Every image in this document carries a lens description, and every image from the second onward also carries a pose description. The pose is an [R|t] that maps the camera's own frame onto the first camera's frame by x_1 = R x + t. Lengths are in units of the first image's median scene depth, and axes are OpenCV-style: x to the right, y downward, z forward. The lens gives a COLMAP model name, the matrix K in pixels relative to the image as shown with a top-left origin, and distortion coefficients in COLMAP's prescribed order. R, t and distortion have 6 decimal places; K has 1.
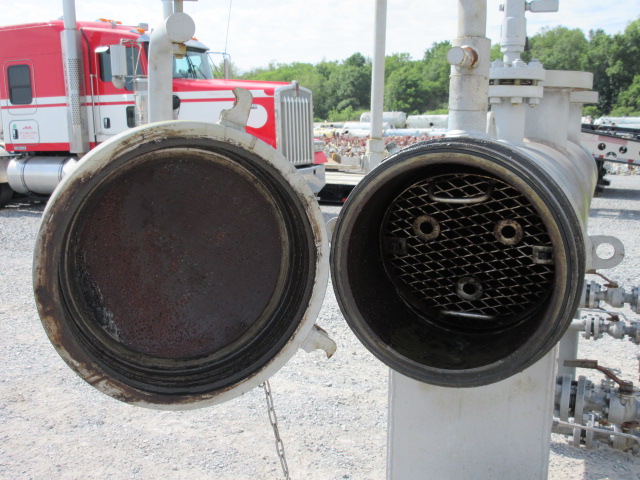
lens RADIAL K [[664.2, 0, 320.2], [0, 664.2, 238.5], [0, 0, 1]] dist [-0.009397, 0.000000]
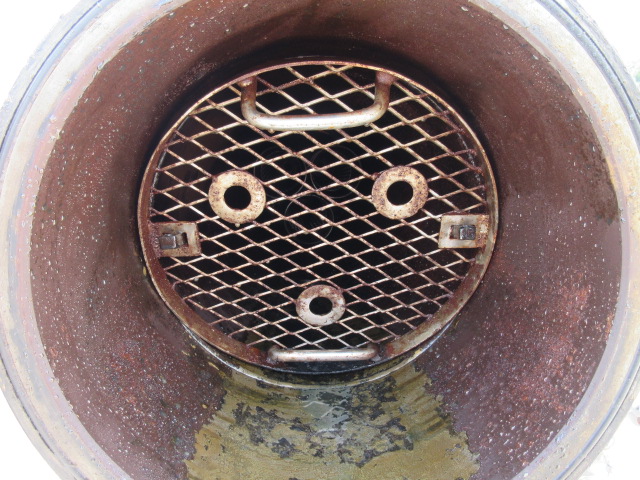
lens RADIAL K [[479.4, 0, 316.4], [0, 479.4, 243.2], [0, 0, 1]] dist [0.012280, -0.007350]
pose [[0.907479, -0.092294, 0.409834, 0.064490], [0.084455, 0.995731, 0.037231, 0.009176], [-0.411521, 0.000826, 0.911400, 0.650692]]
